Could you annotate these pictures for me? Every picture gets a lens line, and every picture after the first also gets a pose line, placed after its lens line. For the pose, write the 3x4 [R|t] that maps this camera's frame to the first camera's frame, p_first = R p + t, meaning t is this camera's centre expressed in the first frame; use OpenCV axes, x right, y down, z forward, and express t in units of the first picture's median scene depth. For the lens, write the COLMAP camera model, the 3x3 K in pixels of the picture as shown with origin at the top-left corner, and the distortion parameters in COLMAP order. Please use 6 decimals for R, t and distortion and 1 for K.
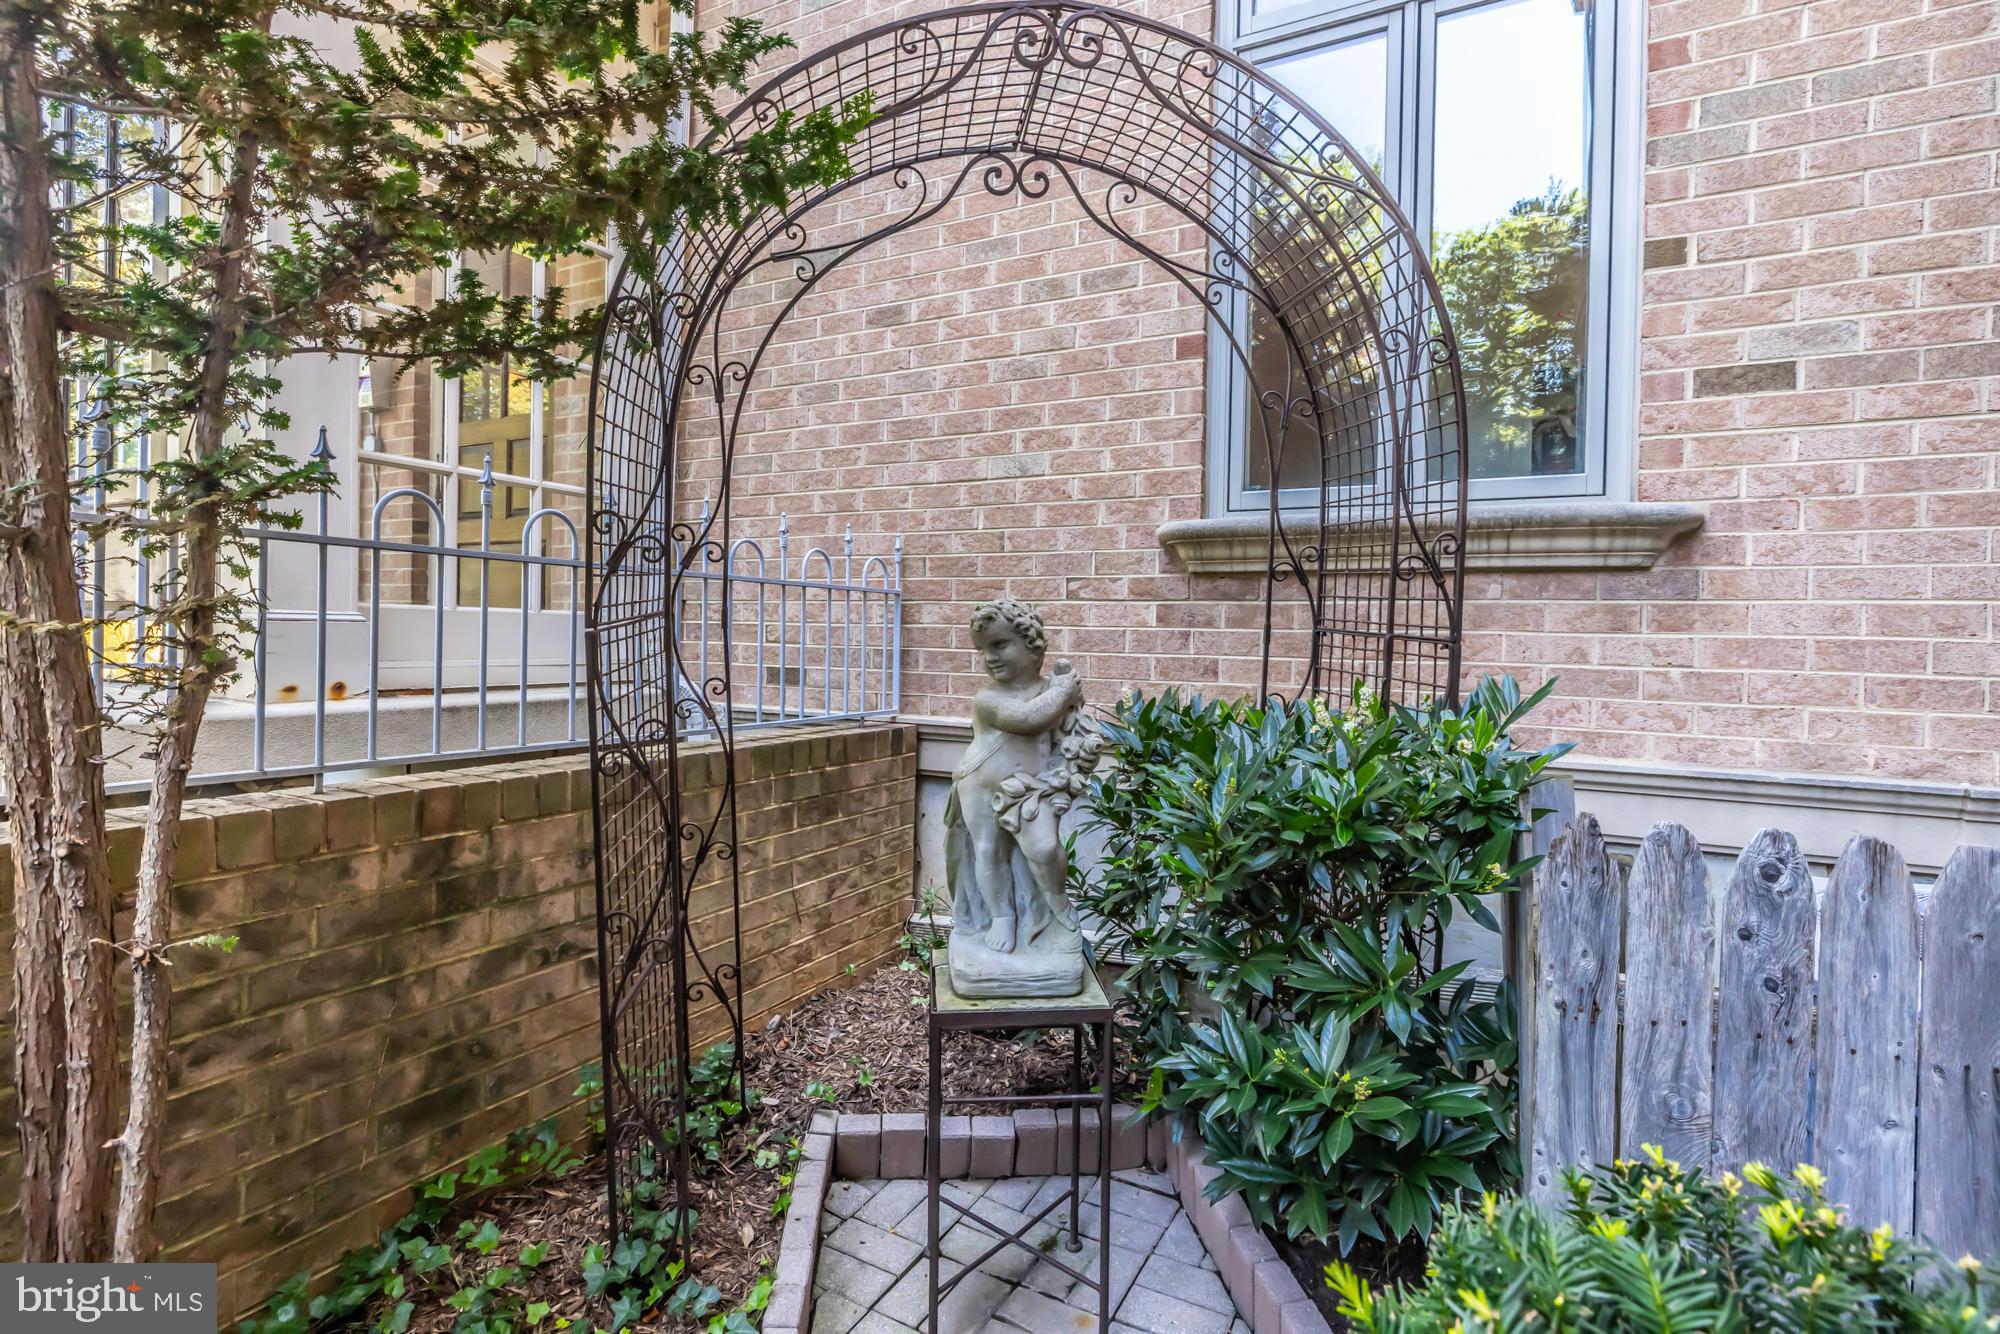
lens RADIAL K [[955.2, 0, 997.5], [0, 955.2, 652.6], [0, 0, 1]] dist [-0.006026, 0.000050]
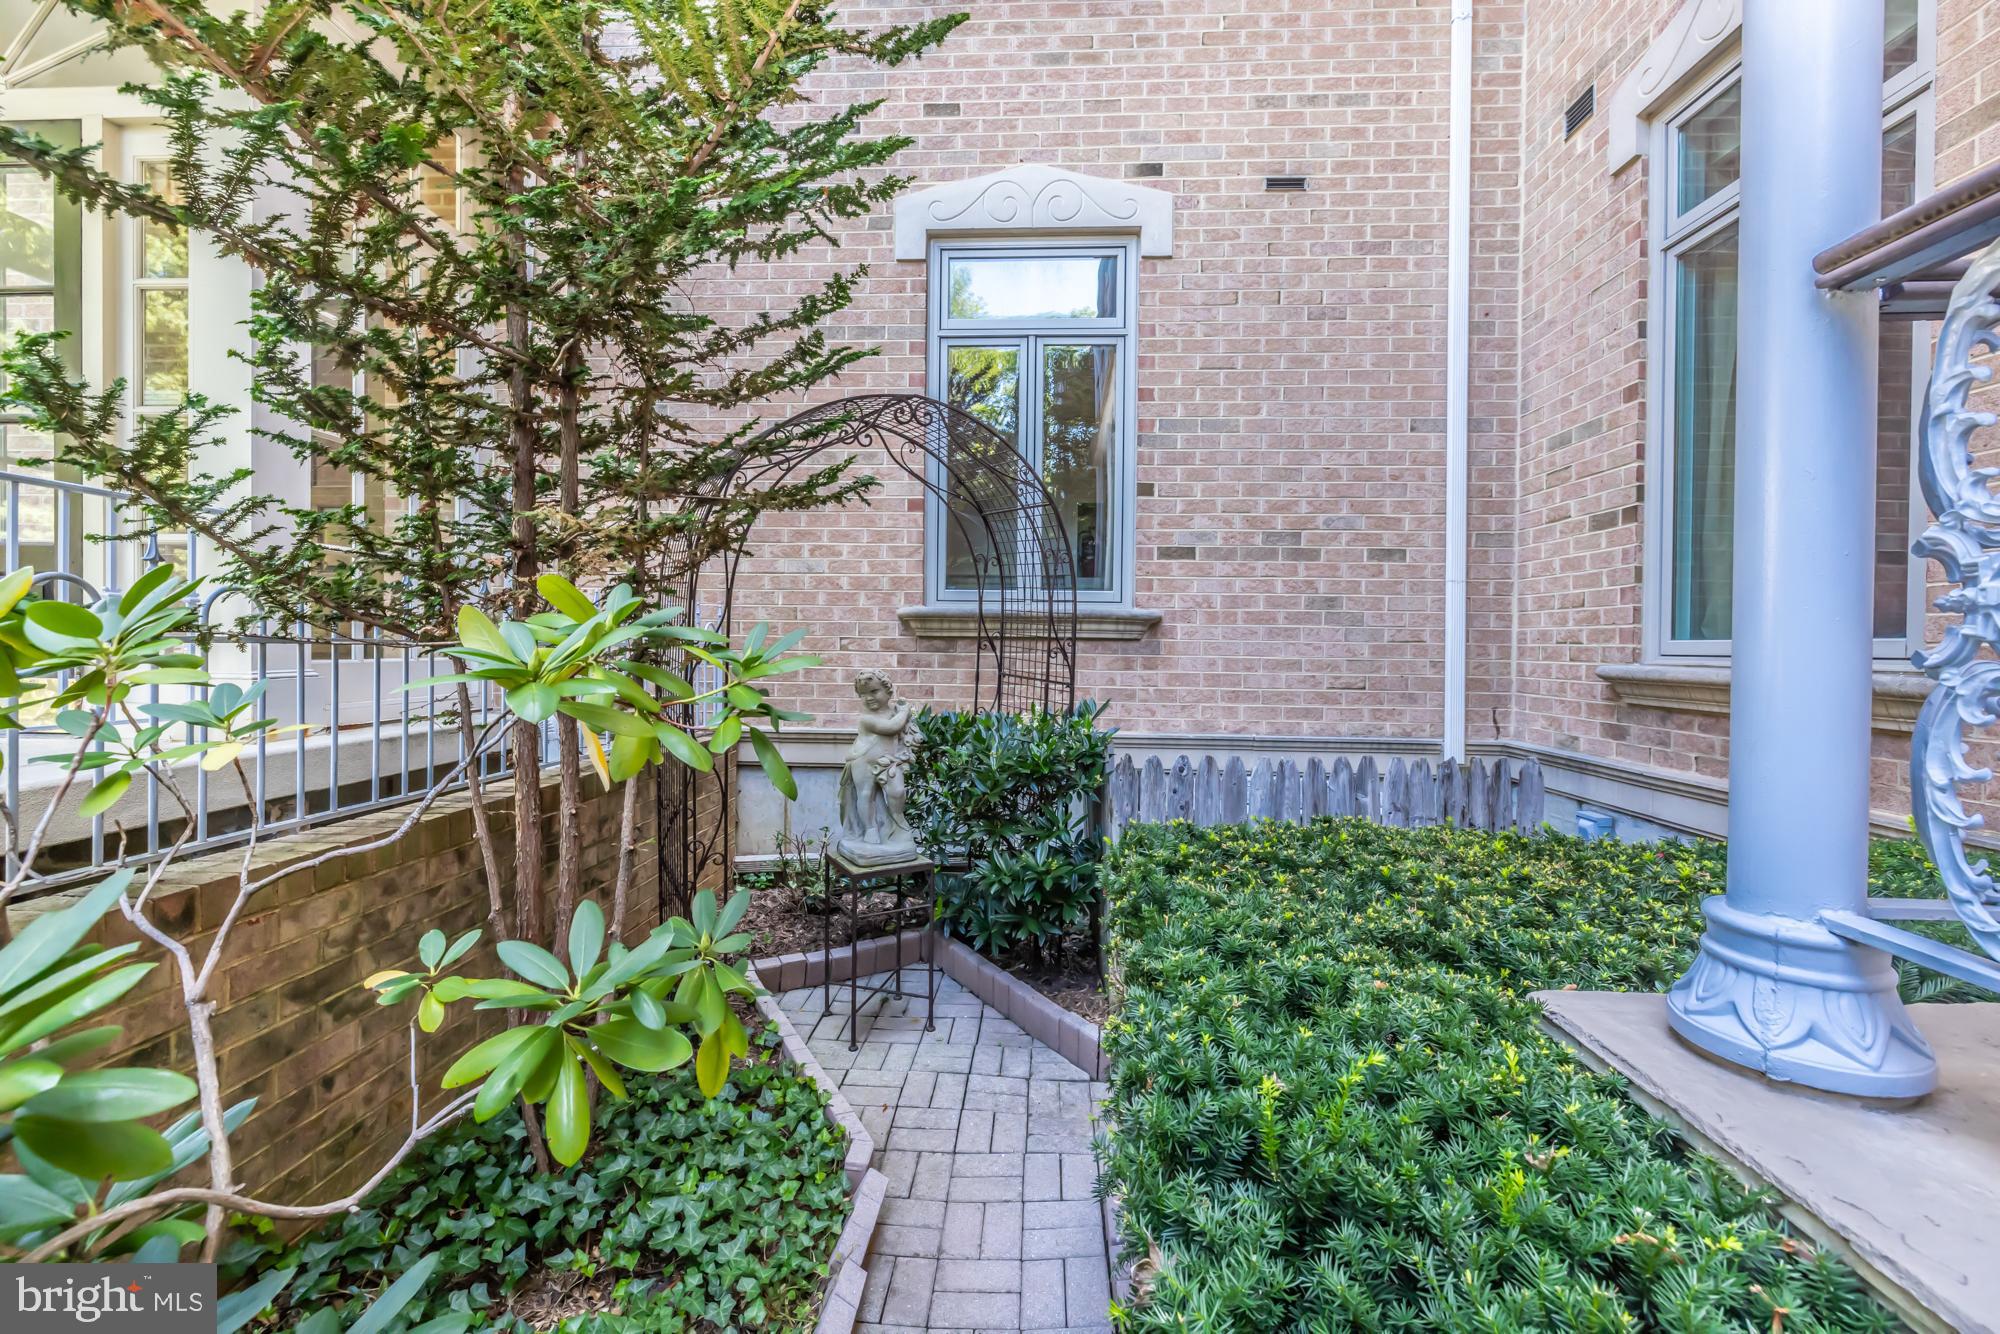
lens RADIAL K [[843.4, 0, 1002.9], [0, 843.4, 662.1], [0, 0, 1]] dist [-0.004003, 0.000020]
pose [[0.899884, -0.017583, 0.435774, -0.418655], [0.012425, 0.999815, 0.014683, -0.074242], [-0.435952, -0.007799, 0.899936, -0.567458]]
